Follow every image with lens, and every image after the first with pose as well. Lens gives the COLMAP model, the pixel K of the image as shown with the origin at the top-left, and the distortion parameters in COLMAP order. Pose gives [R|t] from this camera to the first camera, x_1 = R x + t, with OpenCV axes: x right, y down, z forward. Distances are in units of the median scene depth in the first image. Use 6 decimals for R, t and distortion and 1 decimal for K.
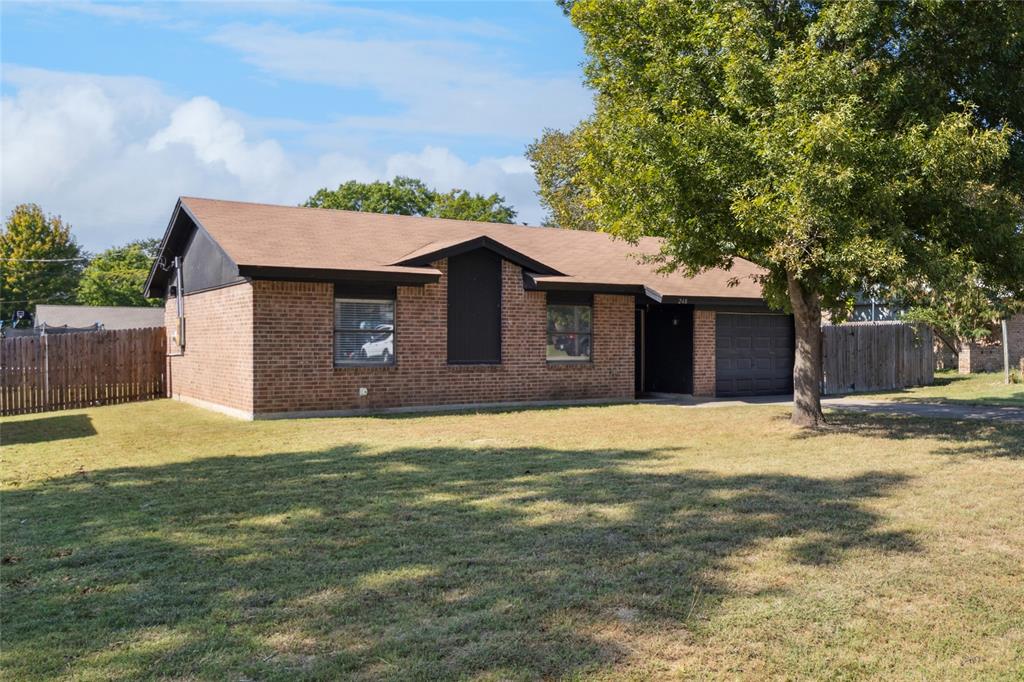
lens RADIAL K [[561.6, 0, 511.5], [0, 561.6, 342.7], [0, 0, 1]] dist [-0.007683, -0.000930]
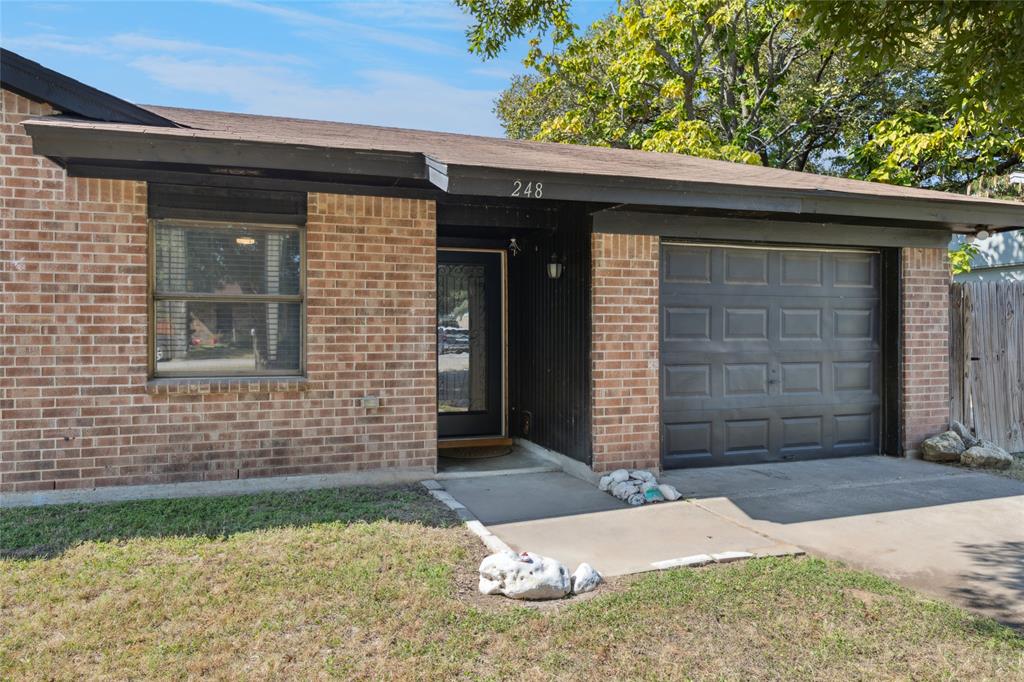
lens RADIAL K [[464.8, 0, 512.1], [0, 464.8, 342.9], [0, 0, 1]] dist [0.001340, 0.000194]
pose [[0.990306, -0.001766, -0.138893, 0.315687], [0.003444, 0.999924, 0.011843, 0.009390], [0.138862, -0.012206, 0.990237, 0.698311]]
